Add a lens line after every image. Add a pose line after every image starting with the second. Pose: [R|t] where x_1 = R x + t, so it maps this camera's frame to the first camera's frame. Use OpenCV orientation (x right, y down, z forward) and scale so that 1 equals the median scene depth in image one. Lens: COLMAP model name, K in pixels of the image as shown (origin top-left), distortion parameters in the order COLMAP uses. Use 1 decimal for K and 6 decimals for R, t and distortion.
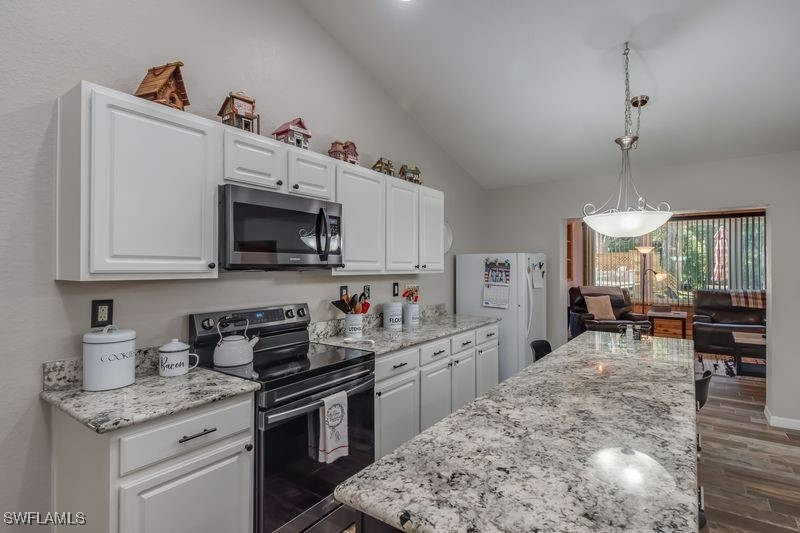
lens RADIAL K [[401.6, 0, 400.0], [0, 401.6, 266.5], [0, 0, 1]] dist [0.030045, -0.000907]
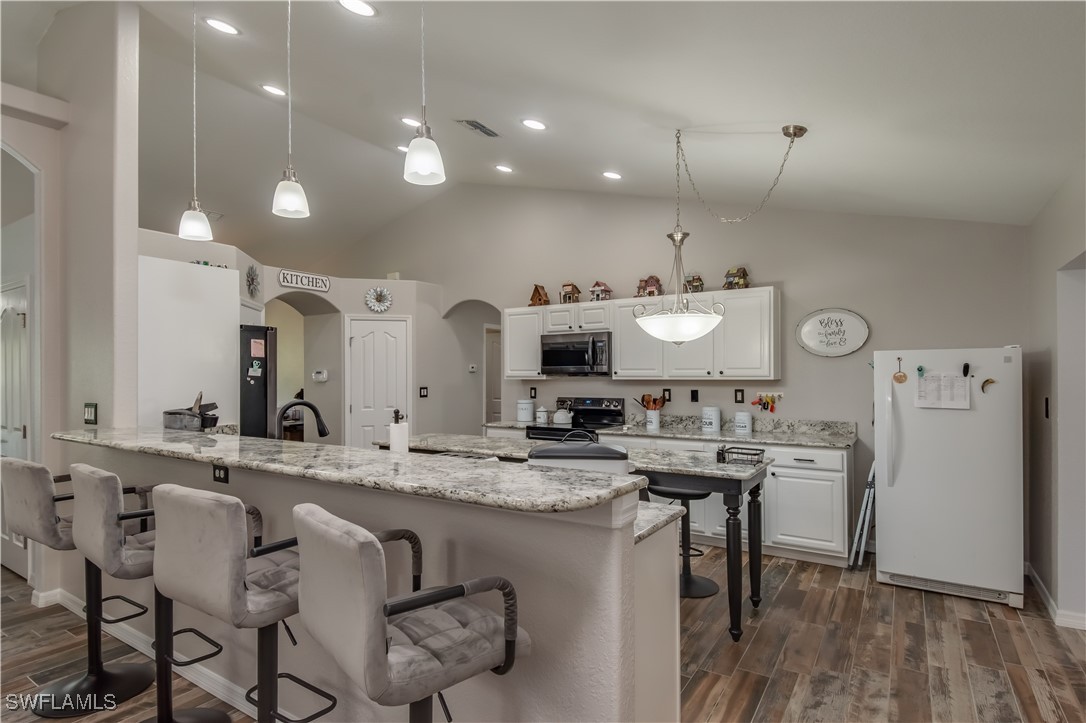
lens RADIAL K [[548.6, 0, 556.0], [0, 548.6, 376.3], [0, 0, 1]] dist [0.000251, -0.000967]
pose [[0.056091, 0.005035, -0.998413, 1.639192], [0.006573, 0.999964, 0.005412, -0.001693], [0.998404, -0.006866, 0.056056, 0.604364]]
